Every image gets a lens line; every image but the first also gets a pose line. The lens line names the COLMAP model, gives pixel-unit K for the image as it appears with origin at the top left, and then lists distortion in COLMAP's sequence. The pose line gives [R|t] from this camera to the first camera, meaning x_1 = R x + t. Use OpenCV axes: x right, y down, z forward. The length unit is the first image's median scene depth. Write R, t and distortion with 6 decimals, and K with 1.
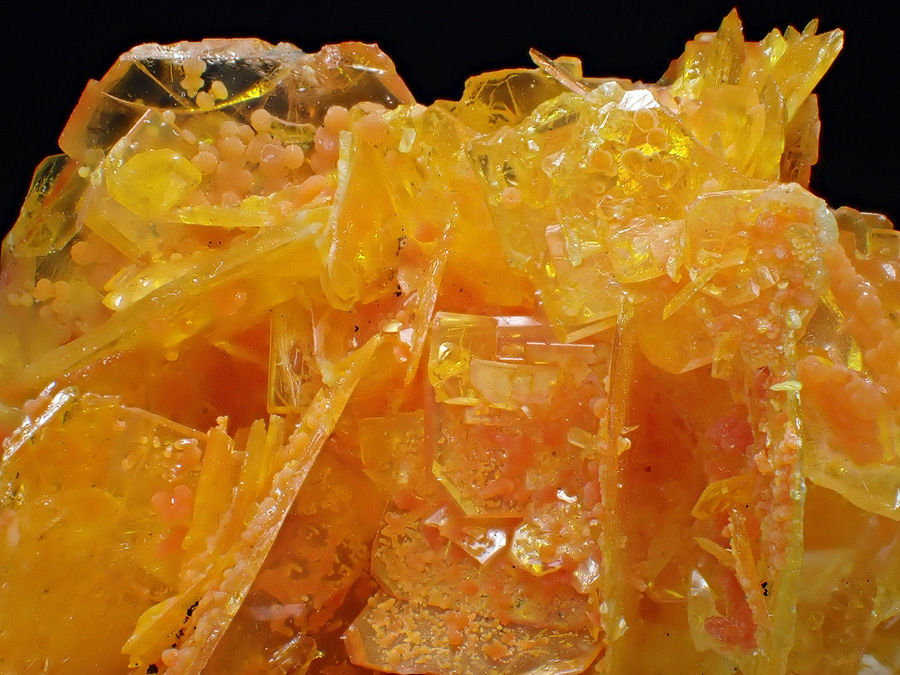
lens RADIAL K [[2589.2, 0, 449.6], [0, 2589.2, 338.7], [0, 0, 1]] dist [-0.028871, 0.000000]
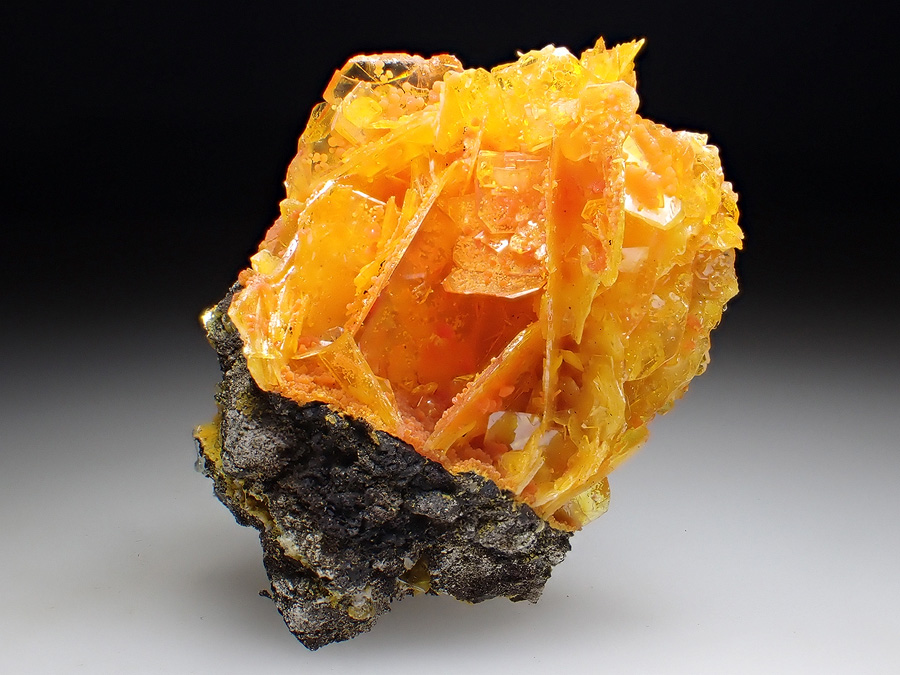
lens RADIAL K [[1330.2, 0, 453.5], [0, 1330.2, 335.1], [0, 0, 1]] dist [0.003719, 0.000000]
pose [[0.999901, 0.003496, -0.013597, -0.012144], [-0.003544, 0.999987, -0.003535, 0.166546], [0.013584, 0.003583, 0.999901, -0.268419]]
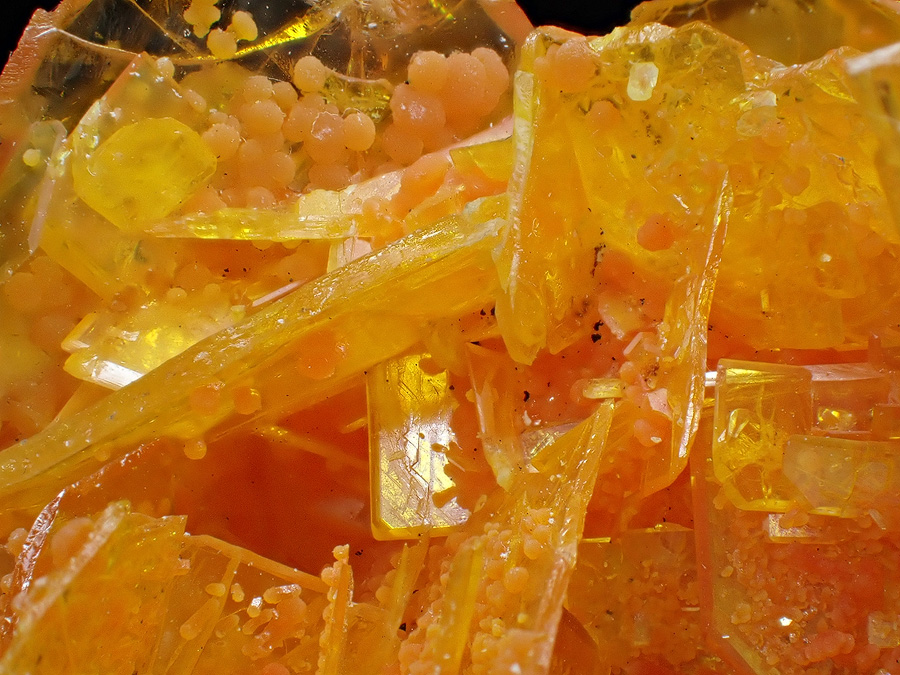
lens RADIAL K [[2887.1, 0, 450.0], [0, 2887.1, 335.9], [0, 0, 1]] dist [-0.026864, 0.000000]
pose [[0.983323, -0.021850, 0.180550, -0.182392], [0.029894, 0.998672, -0.041954, 0.010352], [-0.179394, 0.046652, 0.982671, 0.336887]]
